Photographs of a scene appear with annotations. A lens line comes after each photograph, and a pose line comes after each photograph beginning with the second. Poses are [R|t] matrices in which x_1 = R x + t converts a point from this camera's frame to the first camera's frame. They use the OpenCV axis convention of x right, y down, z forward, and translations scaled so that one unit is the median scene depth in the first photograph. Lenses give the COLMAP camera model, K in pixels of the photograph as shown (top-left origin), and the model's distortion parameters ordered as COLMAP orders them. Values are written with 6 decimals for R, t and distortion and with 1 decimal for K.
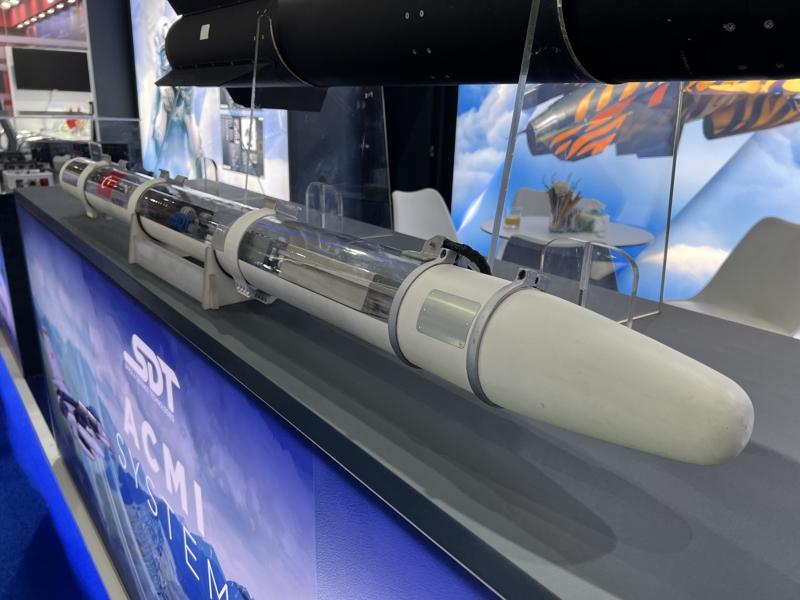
lens RADIAL K [[618.3, 0, 393.8], [0, 618.3, 294.7], [0, 0, 1]] dist [0.042019, -0.033850]
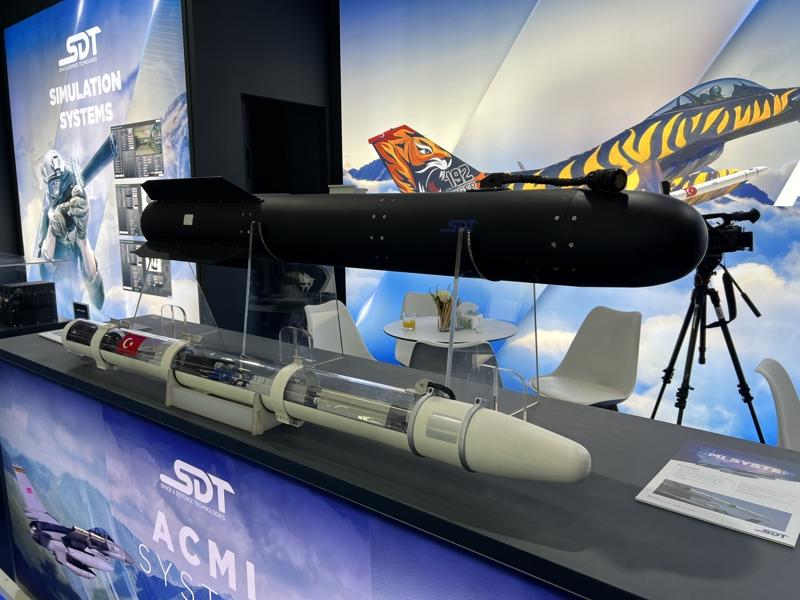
lens RADIAL K [[618.3, 0, 394.7], [0, 618.3, 293.2], [0, 0, 1]] dist [0.042019, -0.033850]
pose [[0.974572, -0.071777, 0.212269, -0.212506], [0.100285, 0.986854, -0.126734, -0.071016], [-0.200382, 0.144799, 0.968958, -0.433265]]
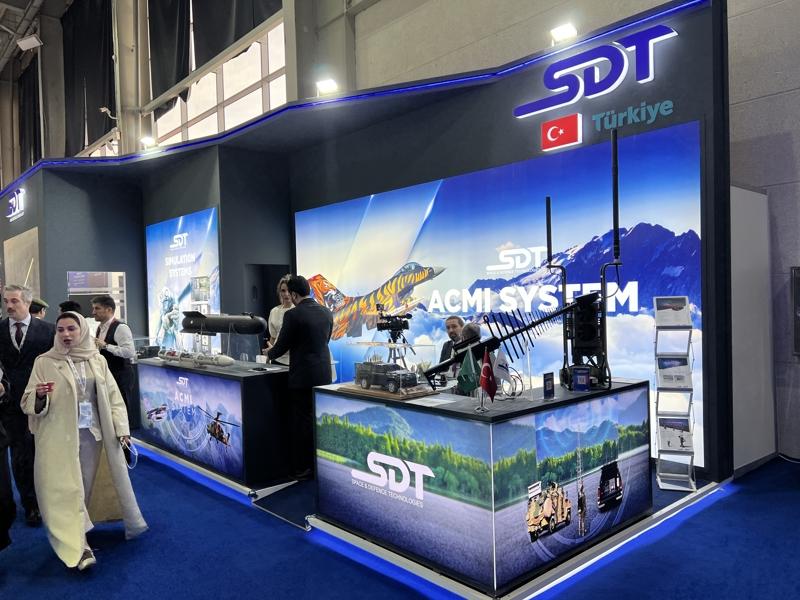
lens RADIAL K [[618.3, 0, 404.2], [0, 618.3, 306.7], [0, 0, 1]] dist [0.042019, -0.033850]
pose [[0.995154, -0.063224, 0.075307, 1.261817], [0.081039, 0.961112, -0.263999, 1.116153], [-0.055687, 0.268823, 0.961579, -4.811277]]
